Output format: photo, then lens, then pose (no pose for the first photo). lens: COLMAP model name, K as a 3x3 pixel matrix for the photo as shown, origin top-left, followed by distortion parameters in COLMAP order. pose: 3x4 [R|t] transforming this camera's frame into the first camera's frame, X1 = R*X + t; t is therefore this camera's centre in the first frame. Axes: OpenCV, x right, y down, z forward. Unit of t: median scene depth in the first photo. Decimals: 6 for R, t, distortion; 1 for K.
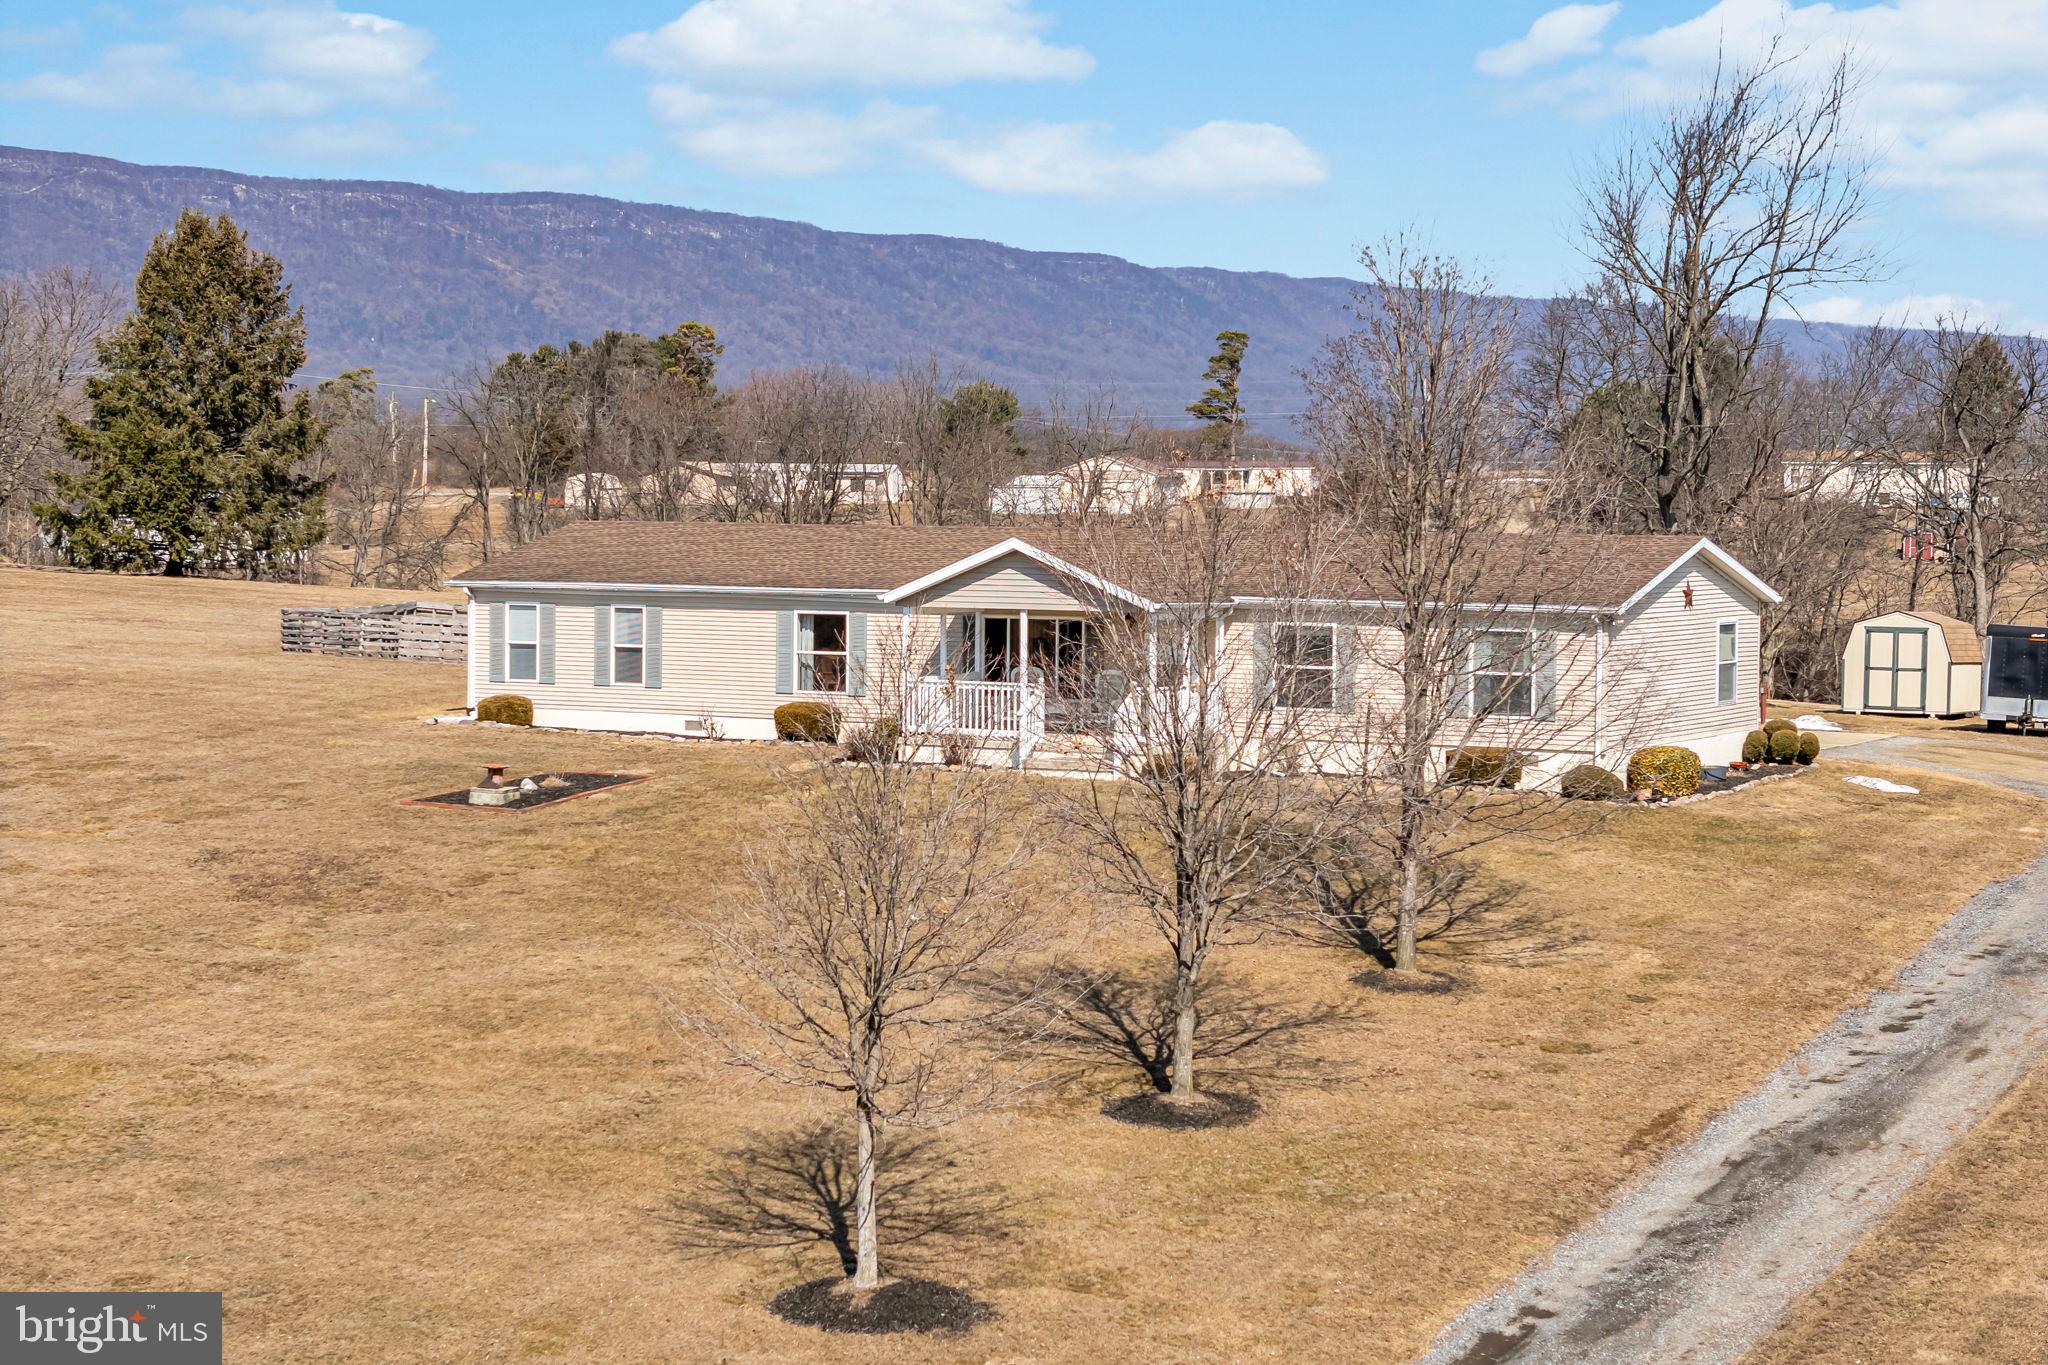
lens RADIAL K [[4149.8, 0, 1029.1], [0, 4149.8, 680.7], [0, 0, 1]] dist [0.048170, 0.000000]
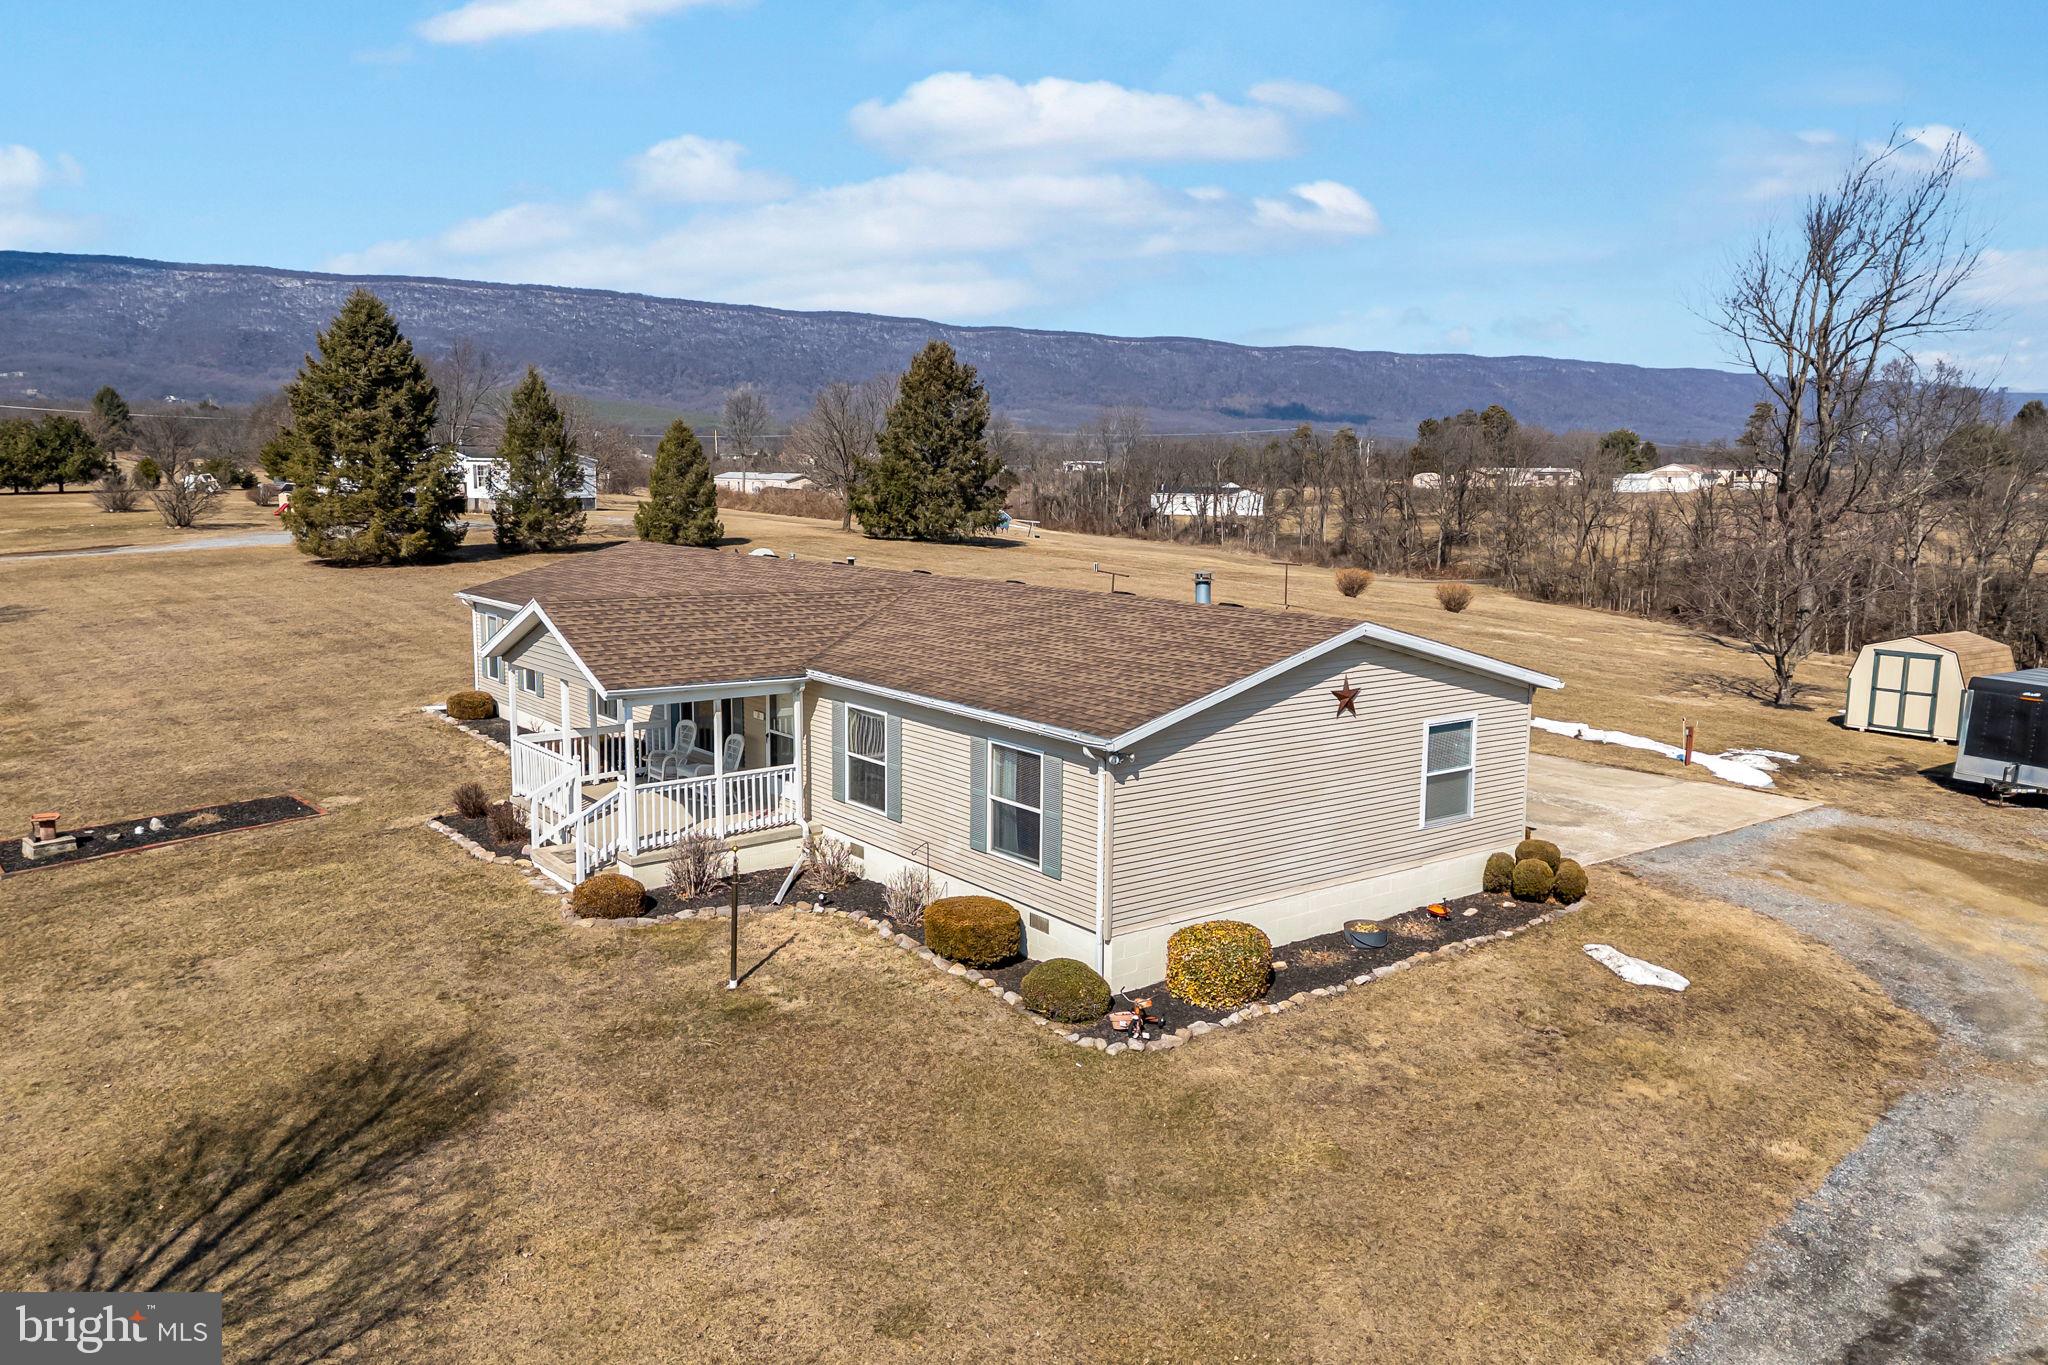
lens RADIAL K [[1500.7, 0, 1029.6], [0, 1500.7, 668.8], [0, 0, 1]] dist [0.073053, -0.053130]
pose [[0.905641, 0.055374, -0.420413, 0.205129], [-0.020691, 0.996027, 0.086618, -0.044693], [0.423539, -0.069746, 0.903189, 0.675961]]
